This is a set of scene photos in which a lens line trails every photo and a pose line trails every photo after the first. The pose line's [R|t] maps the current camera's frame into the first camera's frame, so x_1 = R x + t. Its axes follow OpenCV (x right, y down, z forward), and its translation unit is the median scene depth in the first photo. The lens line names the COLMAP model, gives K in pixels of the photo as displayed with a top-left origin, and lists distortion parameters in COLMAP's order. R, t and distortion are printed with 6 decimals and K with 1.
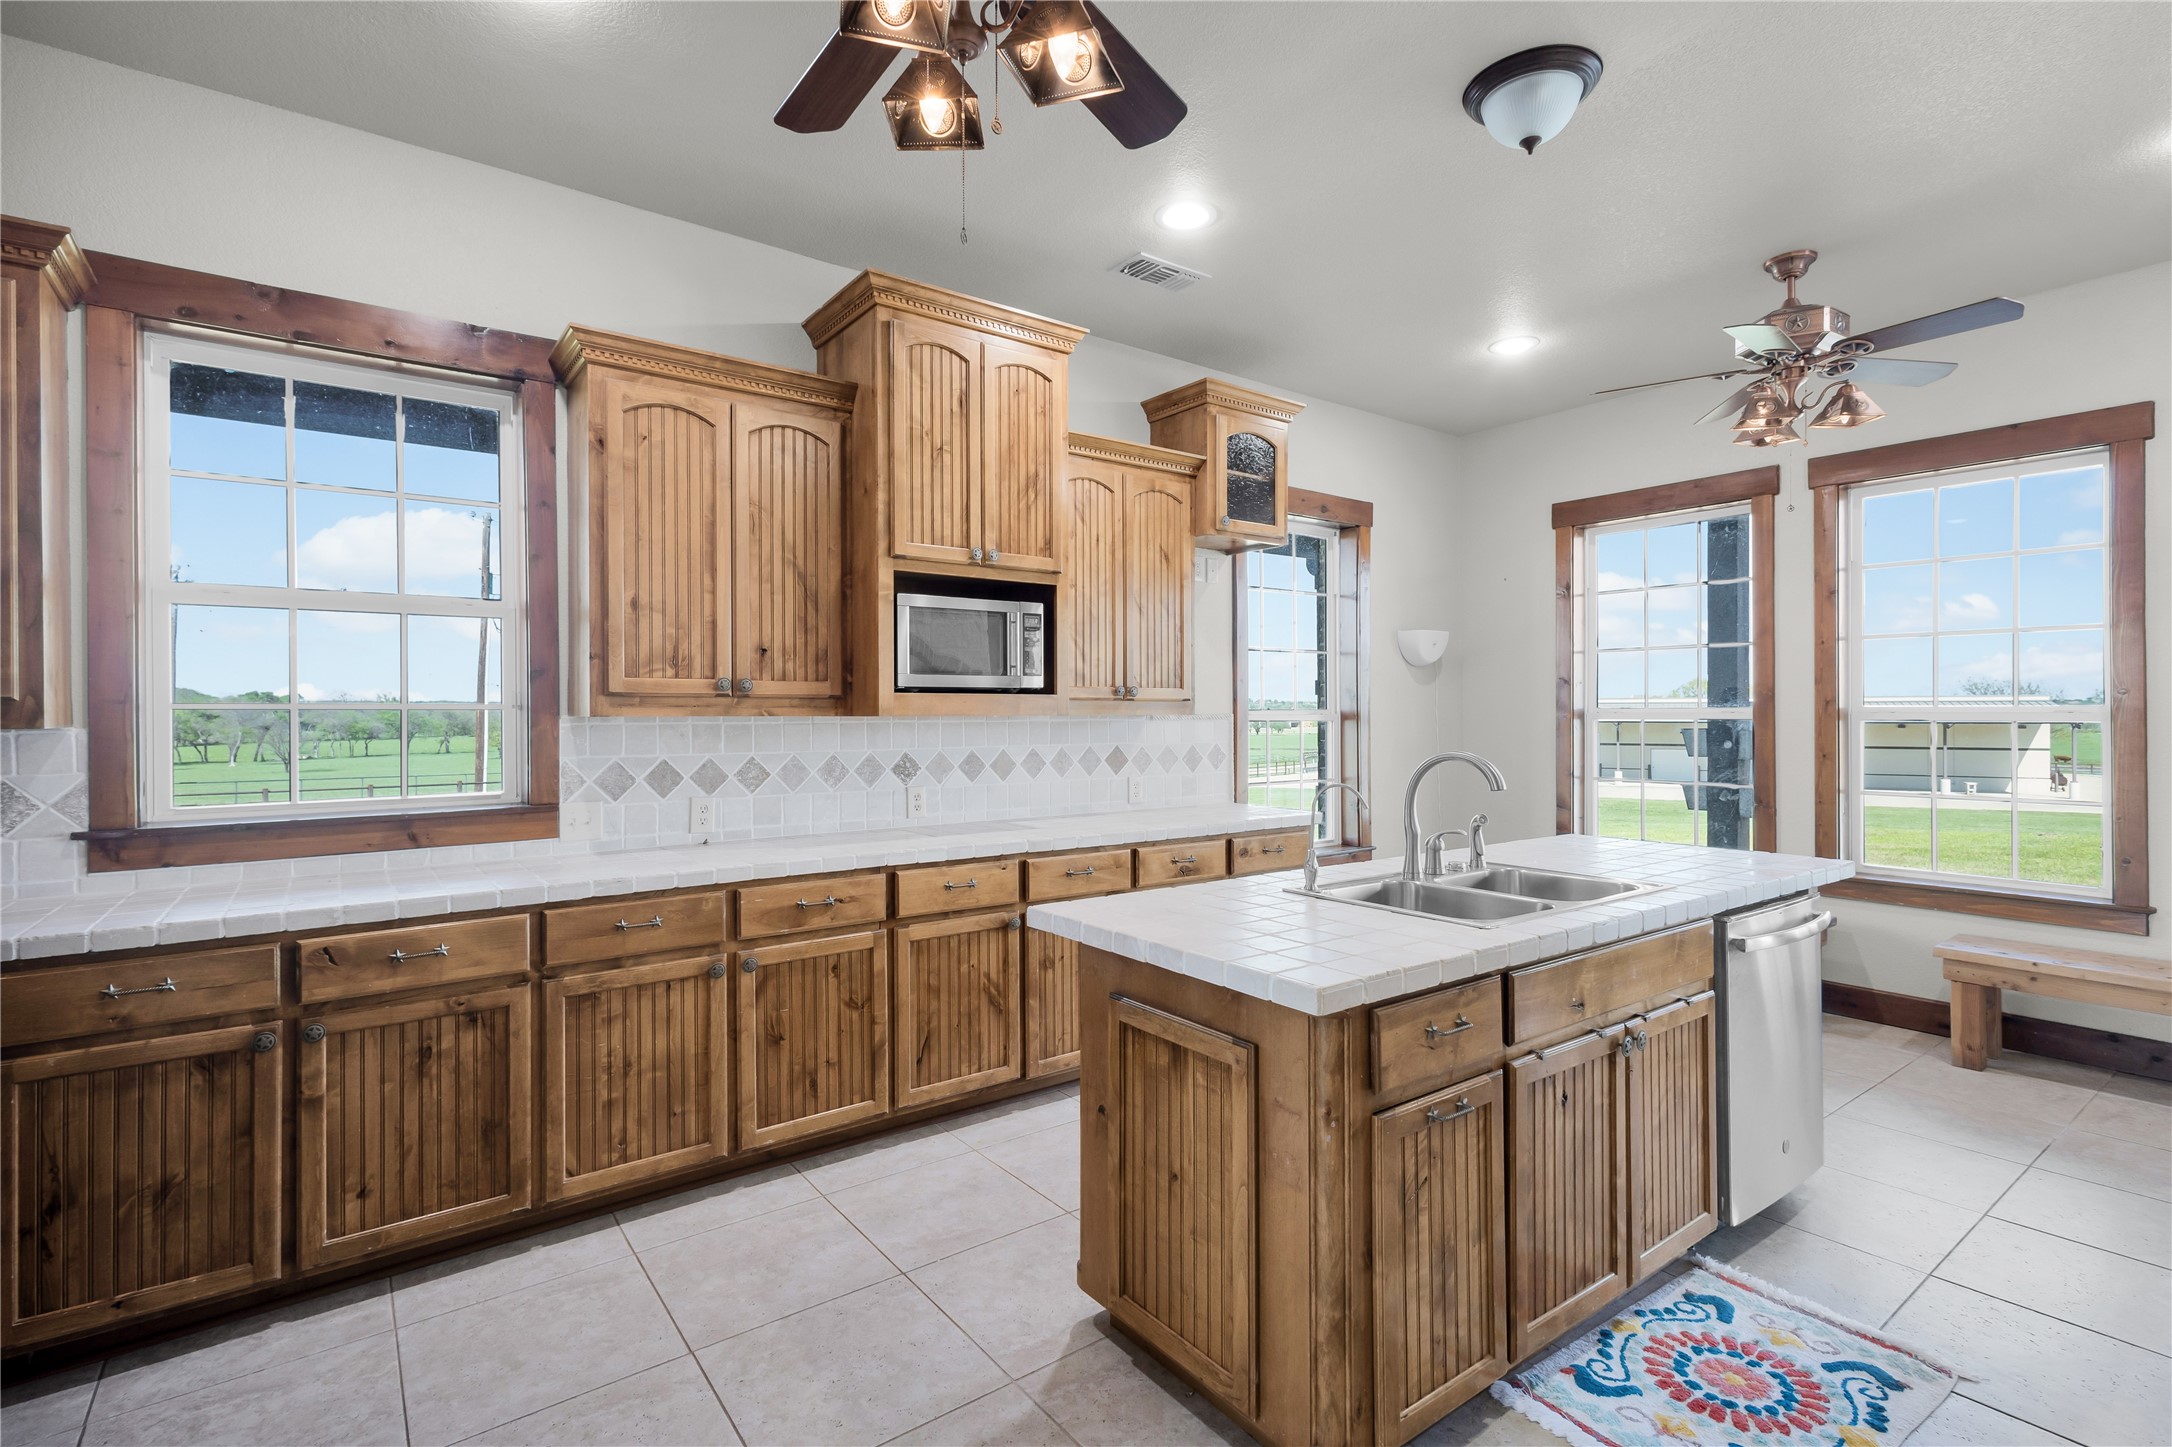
lens RADIAL K [[1014.3, 0, 1083.7], [0, 1014.3, 719.1], [0, 0, 1]] dist [0.012581, -0.002683]
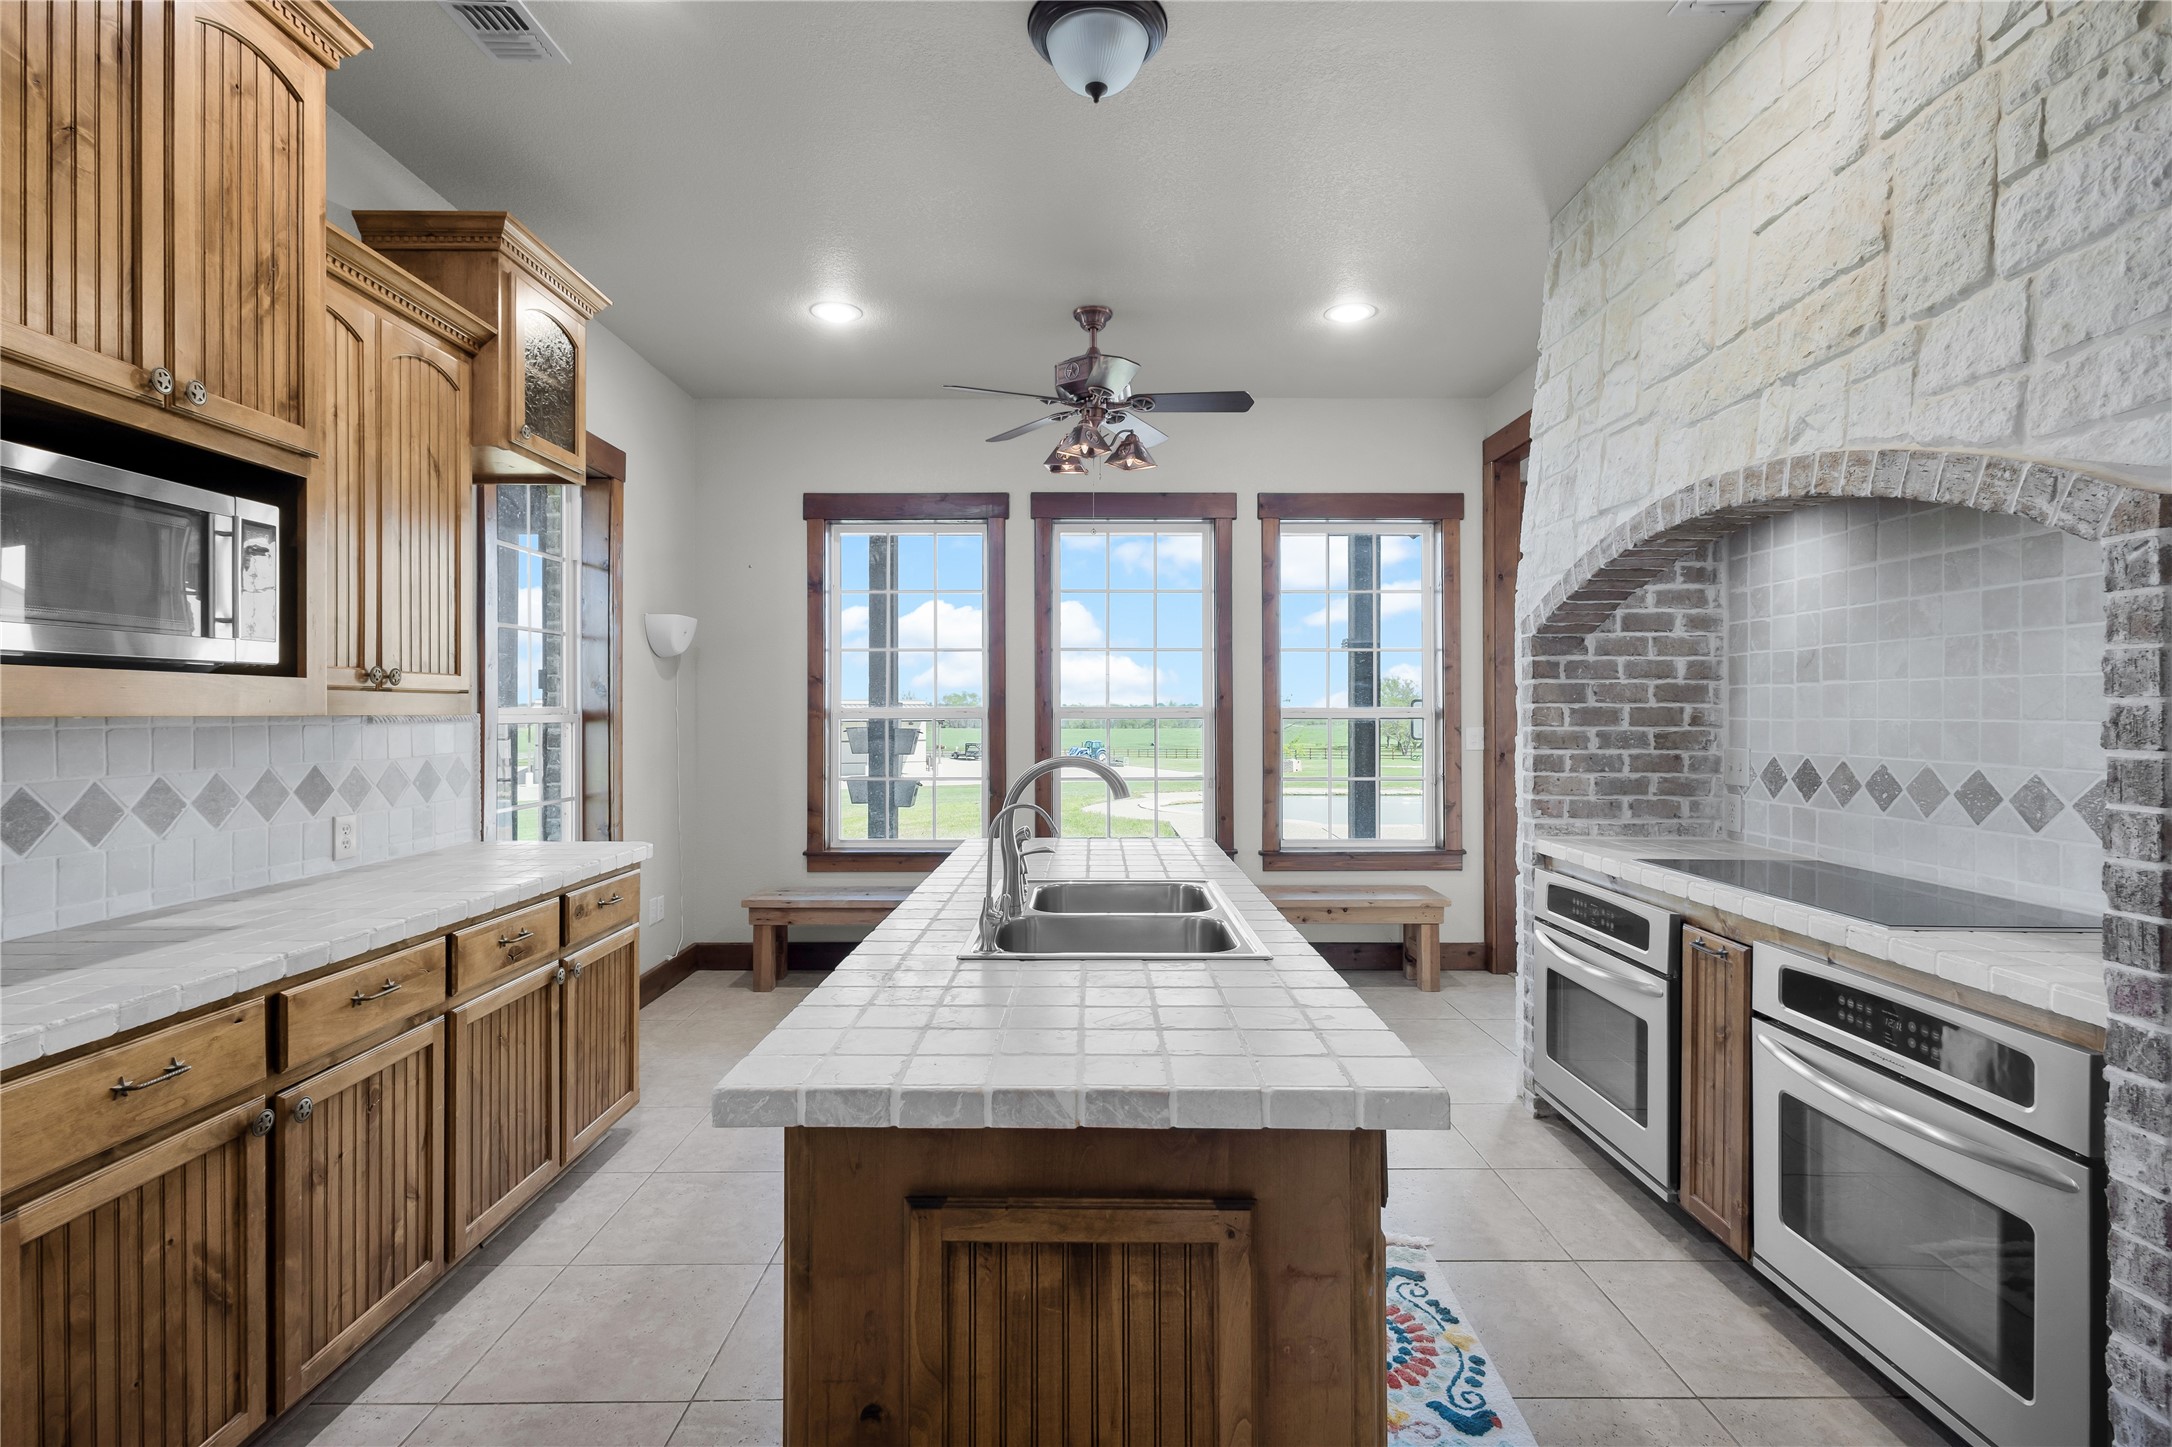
lens RADIAL K [[1014.3, 0, 1085.9], [0, 1014.3, 711.3], [0, 0, 1]] dist [0.012581, -0.002683]
pose [[0.598449, 0.001399, 0.801160, -0.220130], [0.004915, 0.999973, -0.005418, -0.000908], [-0.801146, 0.007180, 0.598426, 0.338361]]
